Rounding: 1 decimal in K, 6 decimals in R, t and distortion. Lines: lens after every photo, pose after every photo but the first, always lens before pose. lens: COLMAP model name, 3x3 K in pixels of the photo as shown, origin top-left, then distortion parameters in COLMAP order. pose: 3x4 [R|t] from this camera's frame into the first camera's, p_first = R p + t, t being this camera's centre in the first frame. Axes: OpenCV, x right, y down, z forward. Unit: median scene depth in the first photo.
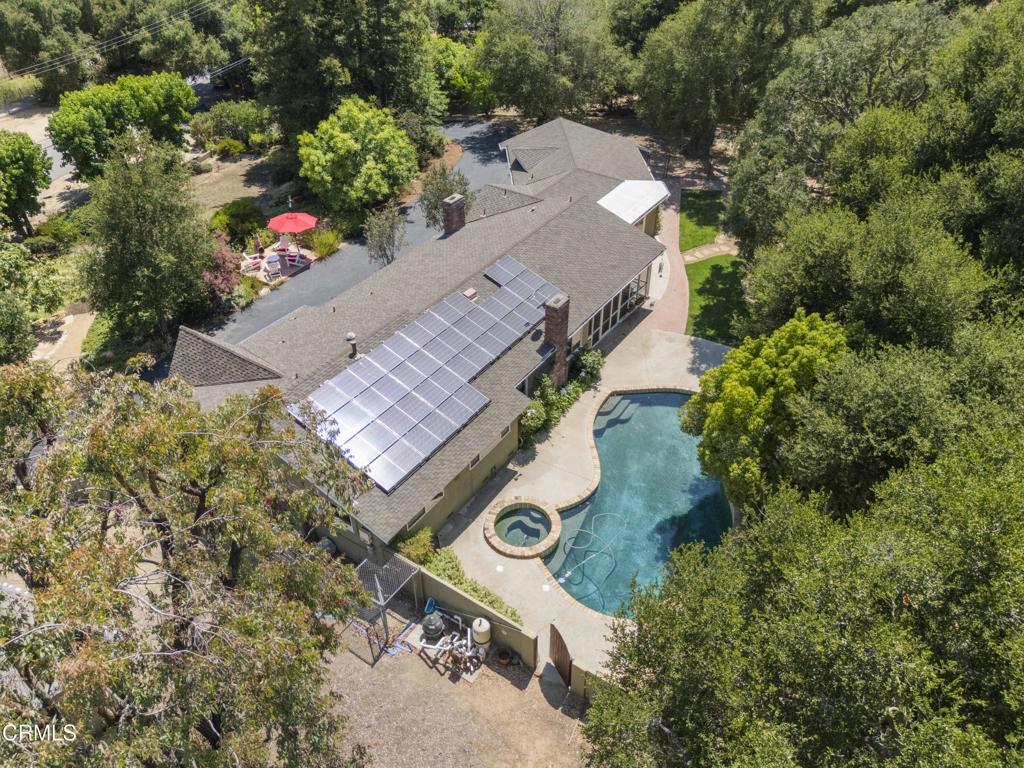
lens RADIAL K [[752.3, 0, 512.0], [0, 752.3, 384.0], [0, 0, 1]] dist [0.068267, -0.044796]
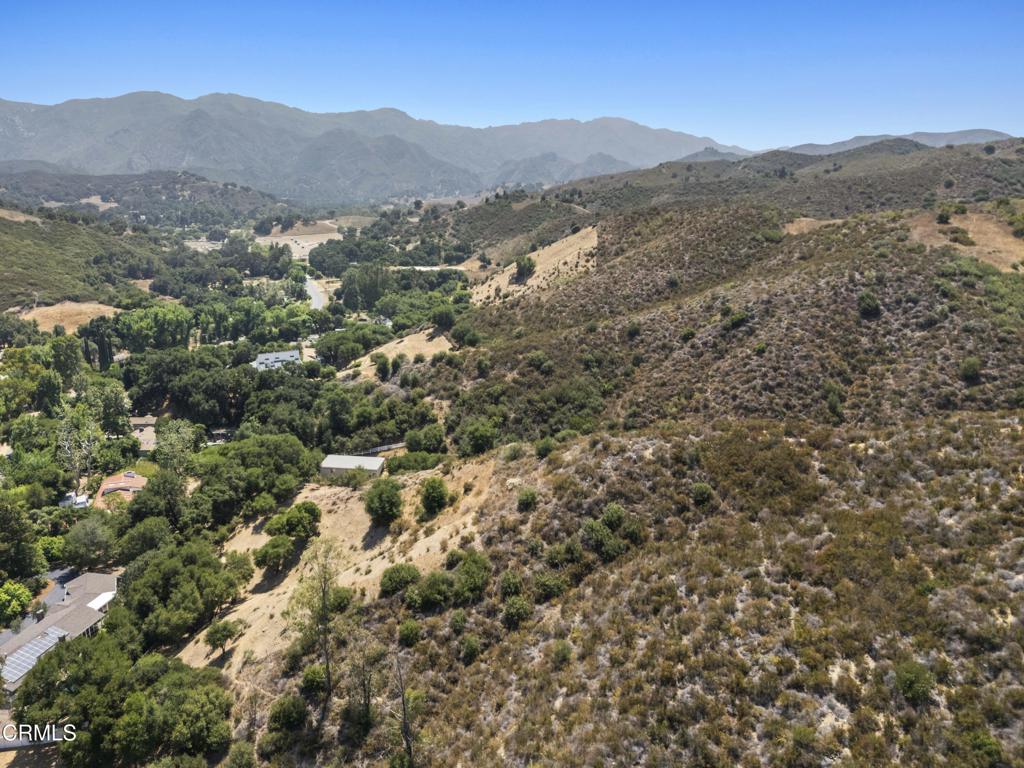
lens RADIAL K [[752.3, 0, 512.0], [0, 752.3, 384.0], [0, 0, 1]] dist [0.068267, -0.044796]
pose [[0.925413, -0.050251, 0.375614, 0.641044], [0.185522, 0.924346, -0.333415, 0.372047], [-0.330443, 0.378231, 0.864725, -3.134880]]
